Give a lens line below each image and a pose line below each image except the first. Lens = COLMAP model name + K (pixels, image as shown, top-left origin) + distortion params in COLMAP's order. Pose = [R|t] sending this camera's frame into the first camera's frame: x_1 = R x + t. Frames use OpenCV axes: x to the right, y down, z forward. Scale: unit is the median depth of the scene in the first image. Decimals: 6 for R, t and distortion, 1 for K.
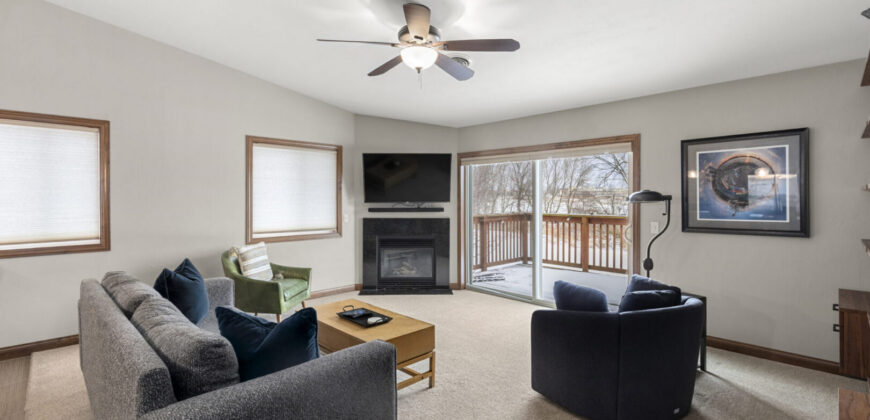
lens RADIAL K [[394.5, 0, 432.8], [0, 394.5, 201.3], [0, 0, 1]] dist [0.004002, 0.001399]
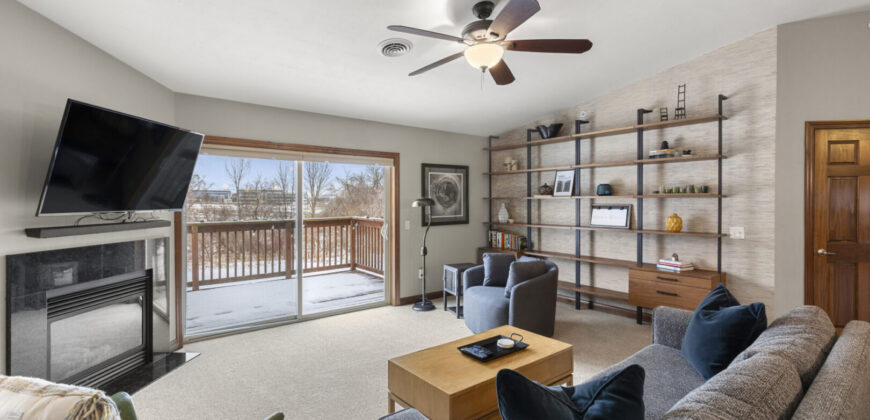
lens RADIAL K [[394.5, 0, 416.2], [0, 394.5, 202.3], [0, 0, 1]] dist [0.004002, 0.001399]
pose [[0.106599, 0.000884, 0.994302, -0.584851], [0.009507, 0.999953, -0.001908, -0.005346], [-0.994257, 0.009656, 0.106586, 0.620305]]
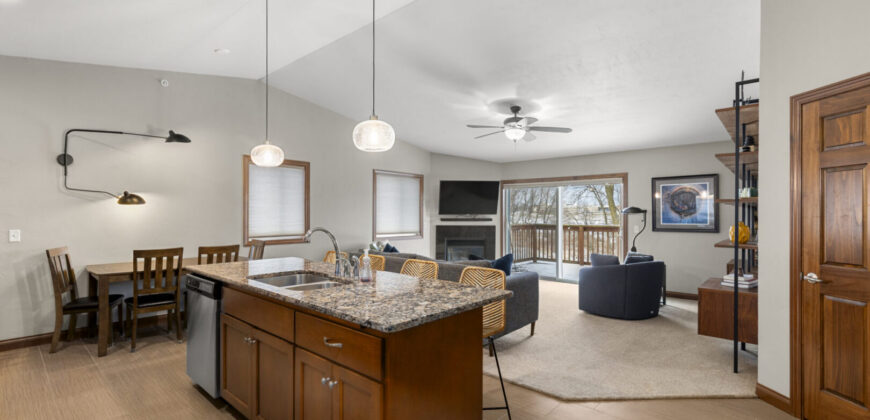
lens RADIAL K [[394.5, 0, 432.0], [0, 394.5, 213.3], [0, 0, 1]] dist [0.004002, 0.001399]
pose [[0.997896, 0.003636, 0.064734, -0.312431], [-0.002967, 0.999941, -0.010430, 0.014865], [-0.064768, 0.010216, 0.997848, -0.465759]]
